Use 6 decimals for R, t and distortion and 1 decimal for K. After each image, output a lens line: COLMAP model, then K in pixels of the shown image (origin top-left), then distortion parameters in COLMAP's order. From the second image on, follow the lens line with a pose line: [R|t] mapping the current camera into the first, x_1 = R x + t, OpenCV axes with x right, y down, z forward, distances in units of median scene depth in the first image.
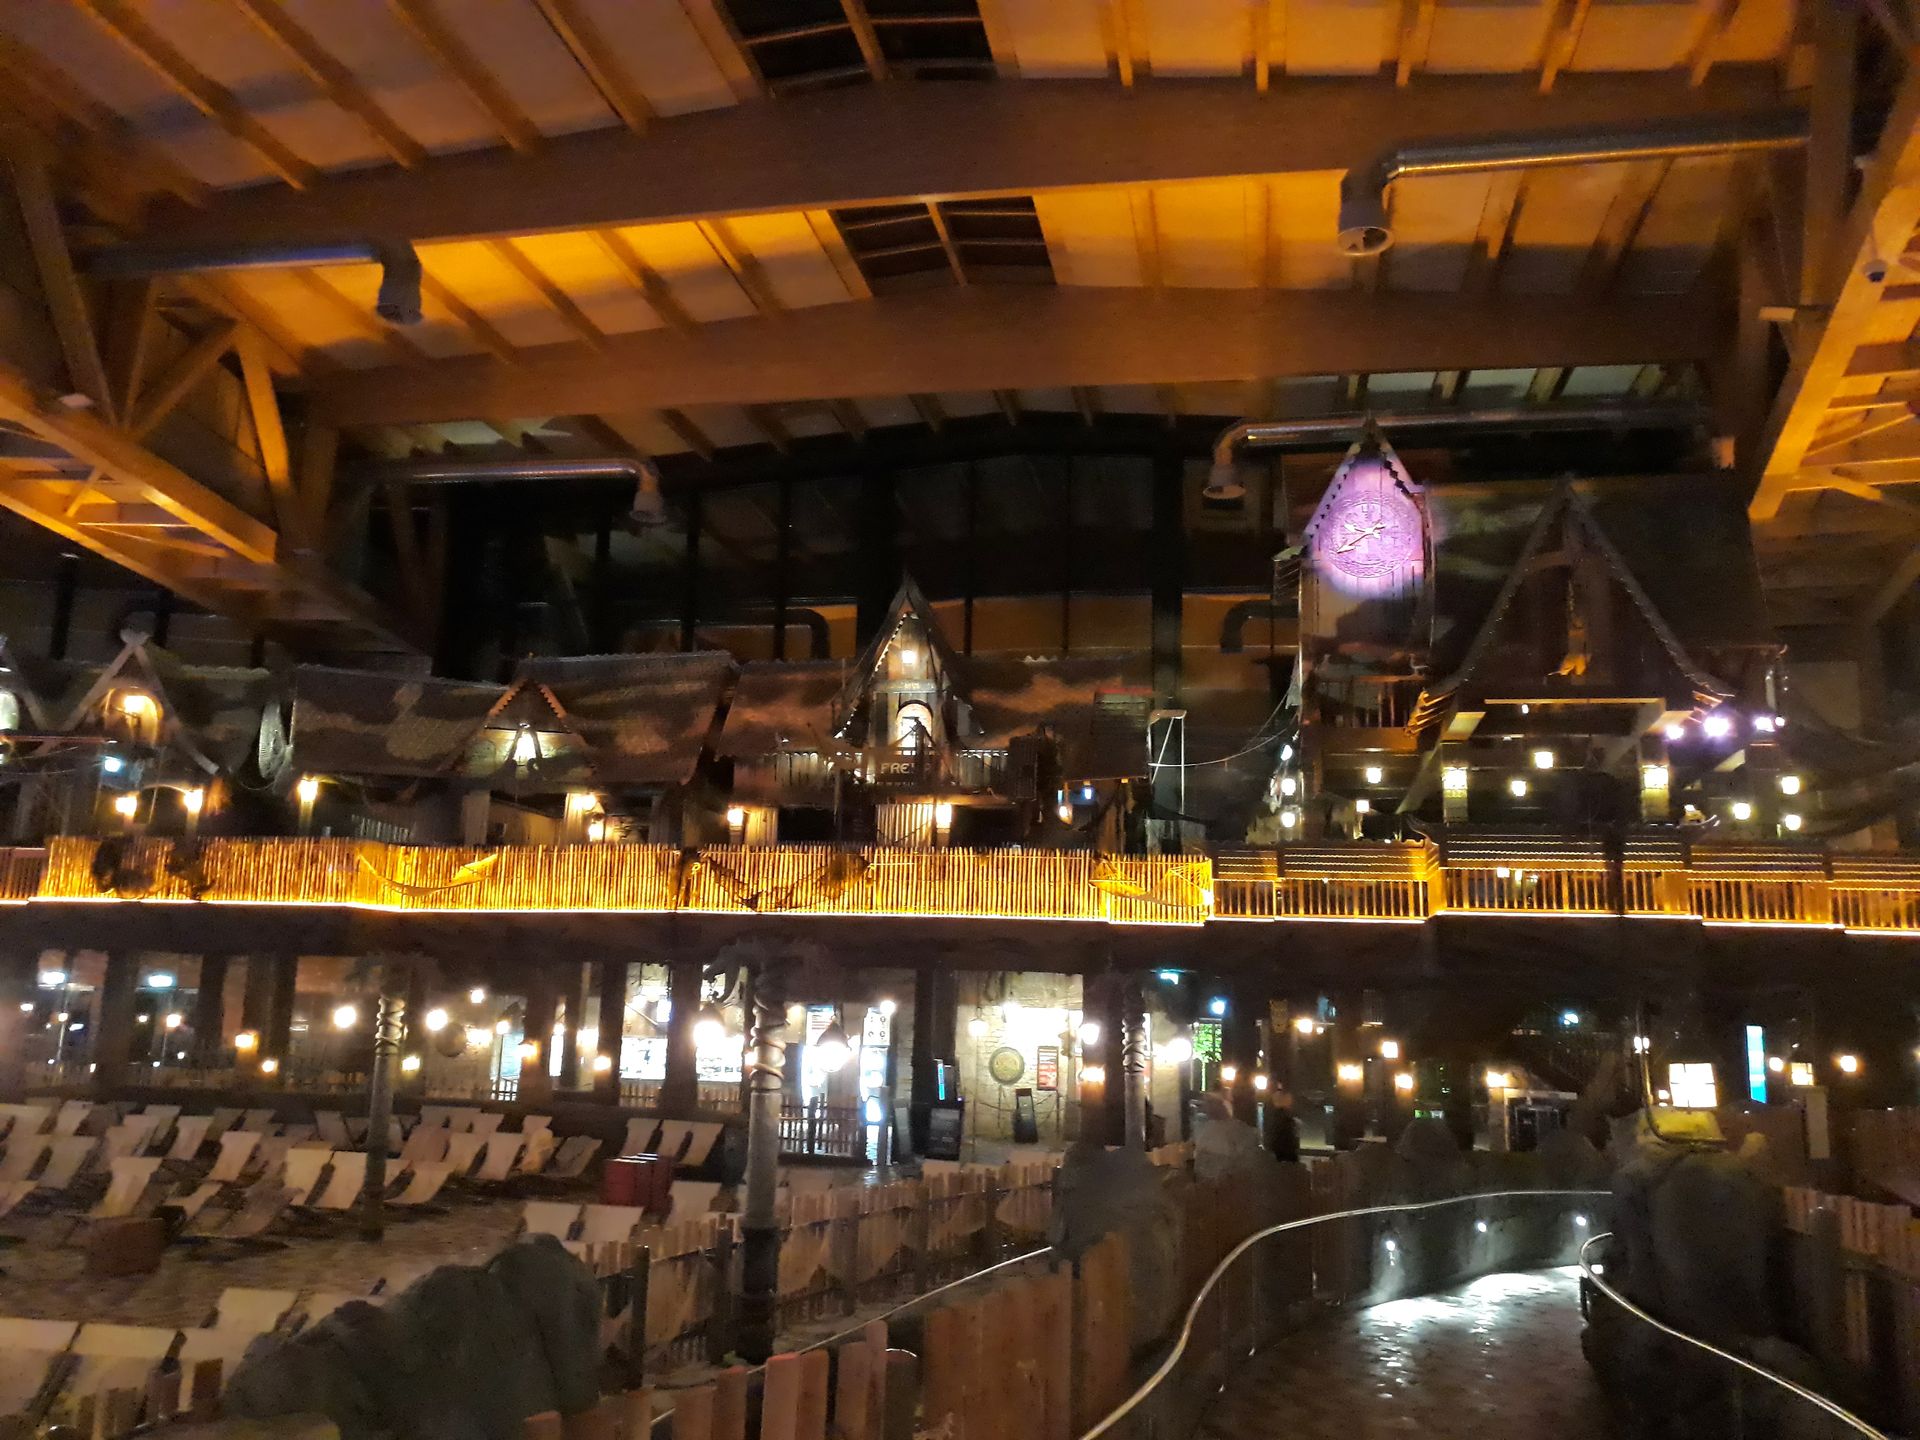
lens RADIAL K [[1457.1, 0, 960.0], [0, 1457.1, 720.0], [0, 0, 1]] dist [0.182518, -0.429210]
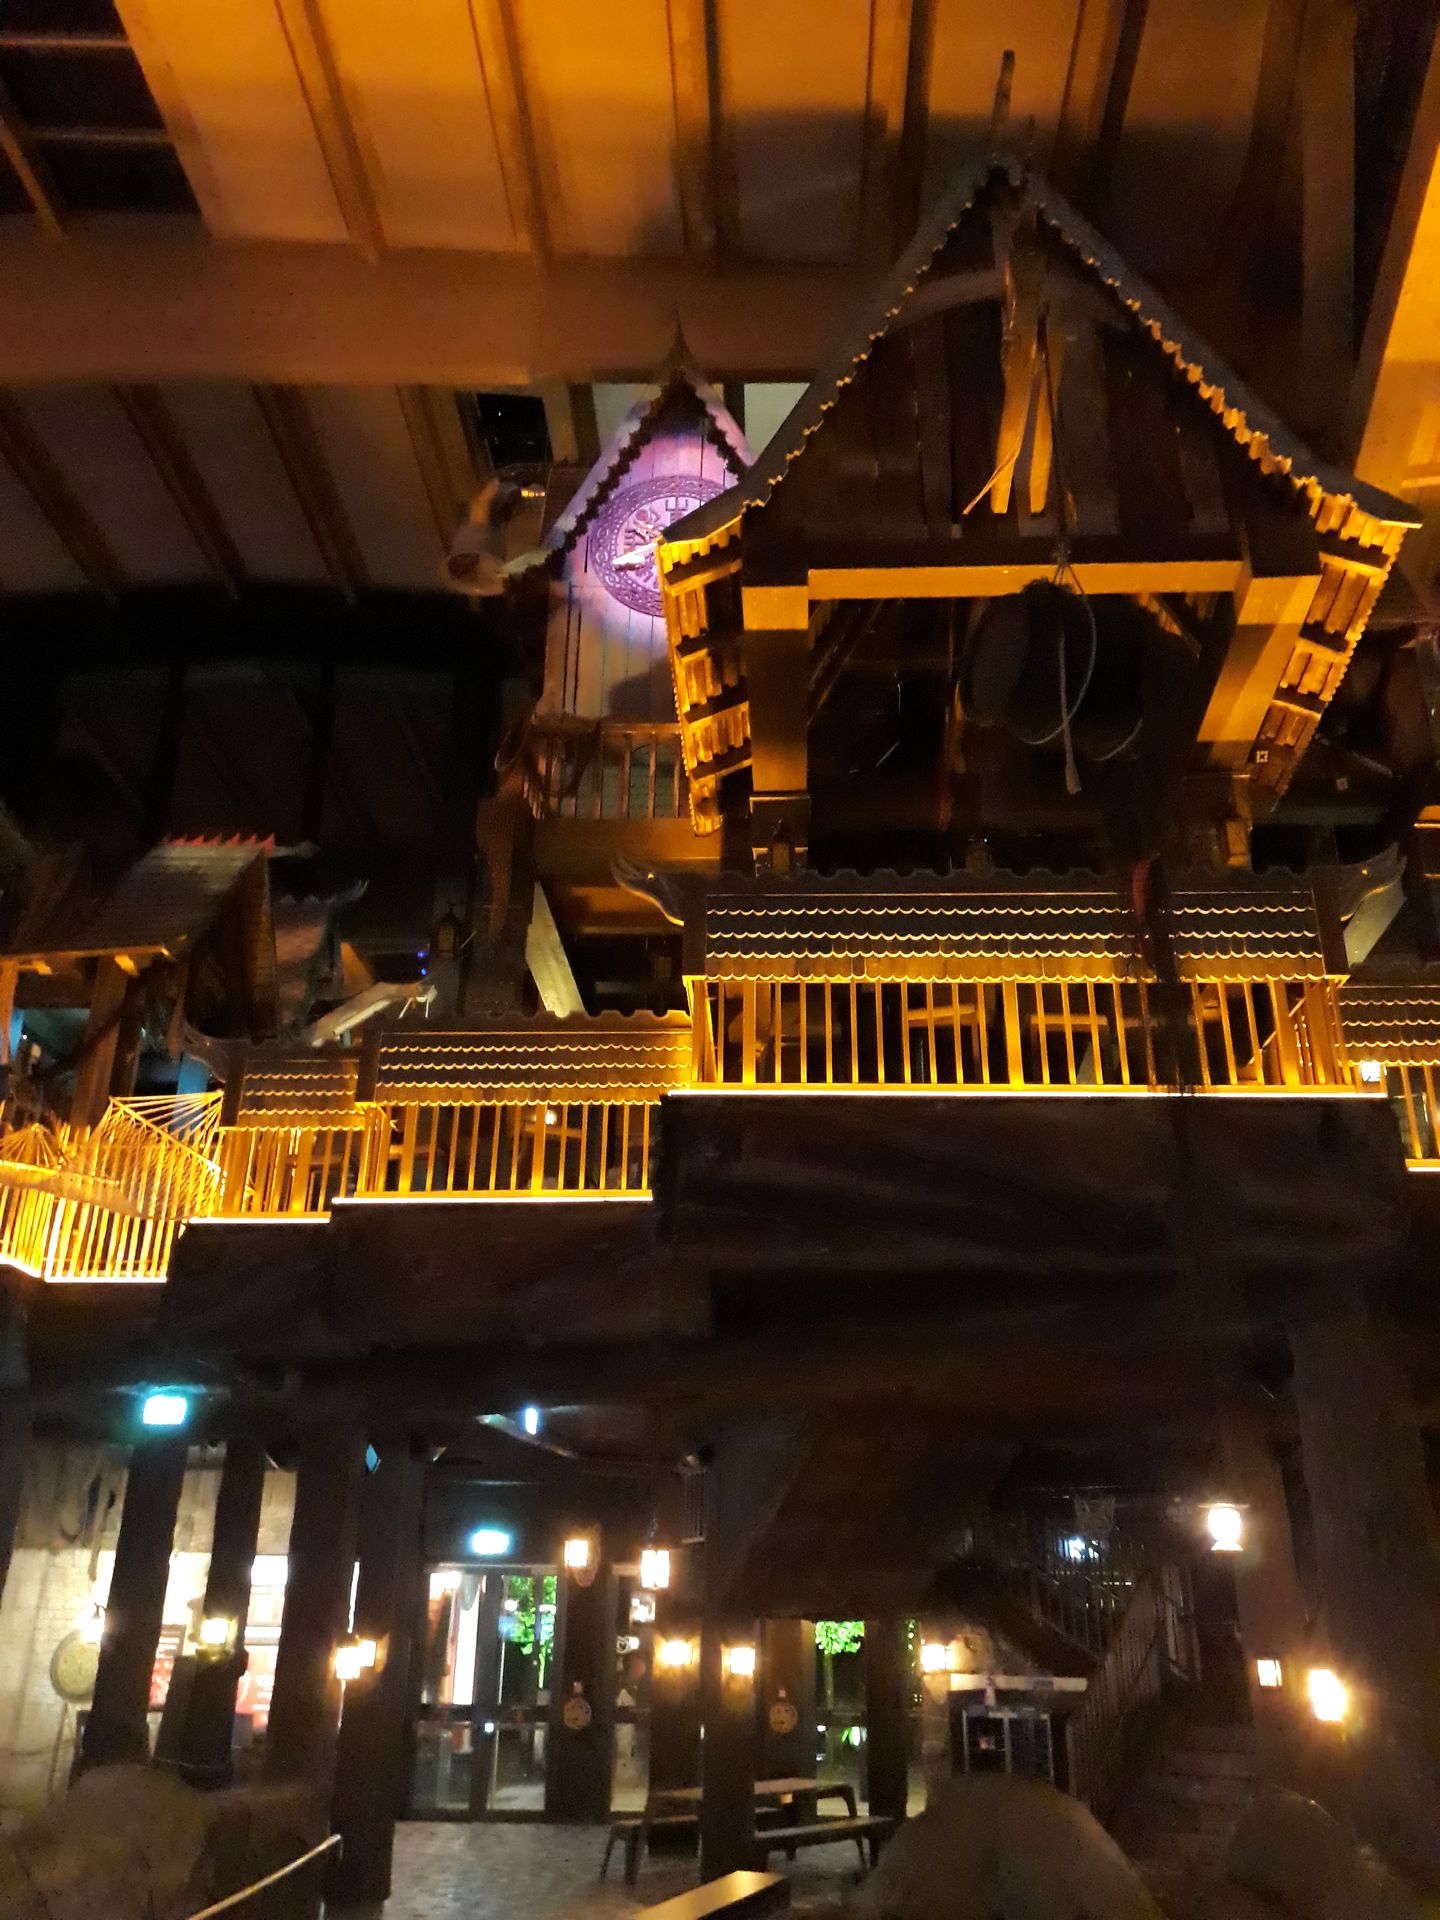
lens RADIAL K [[1502.7, 0, 720.0], [0, 1502.7, 960.0], [0, 0, 1]] dist [0.098912, -0.151924]
pose [[0.986874, 0.048891, 0.153913, 0.249797], [-0.014886, 0.976554, -0.214759, 0.156807], [-0.160804, 0.209649, 0.964463, 0.583490]]
